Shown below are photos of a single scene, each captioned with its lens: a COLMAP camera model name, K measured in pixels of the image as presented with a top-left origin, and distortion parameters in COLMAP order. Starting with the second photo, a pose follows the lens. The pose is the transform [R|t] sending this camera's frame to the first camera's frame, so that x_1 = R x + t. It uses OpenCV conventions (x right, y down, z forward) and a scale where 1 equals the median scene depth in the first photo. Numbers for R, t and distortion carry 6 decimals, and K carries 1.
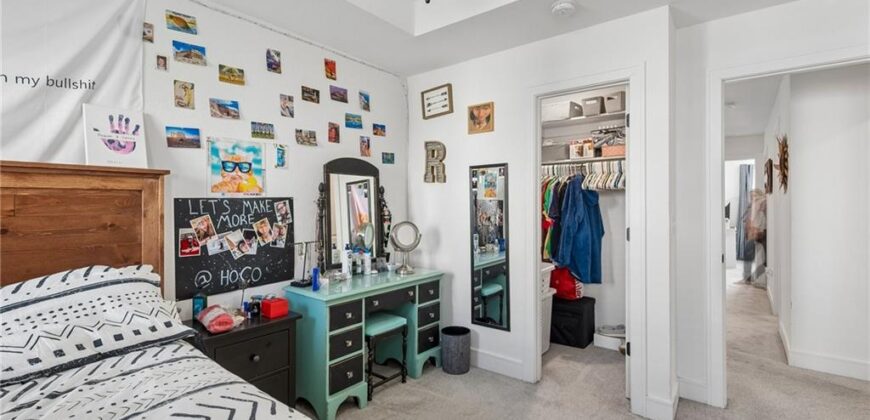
lens RADIAL K [[386.3, 0, 435.0], [0, 386.3, 210.0], [0, 0, 1]] dist [-0.000350, -0.000018]
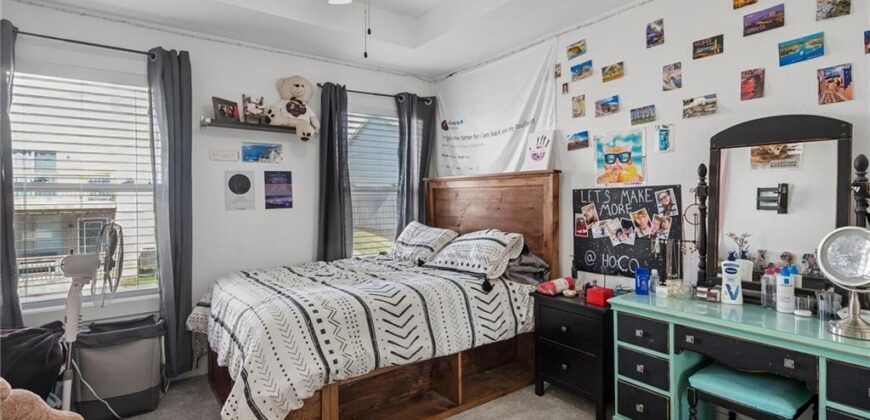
lens RADIAL K [[430.3, 0, 435.0], [0, 430.3, 210.0], [0, 0, 1]] dist [0.000761, 0.000067]
pose [[-0.265329, 0.031133, -0.963655, 0.724678], [-0.006721, 0.999395, 0.034139, -0.007514], [0.964135, 0.015535, -0.264959, 0.815517]]
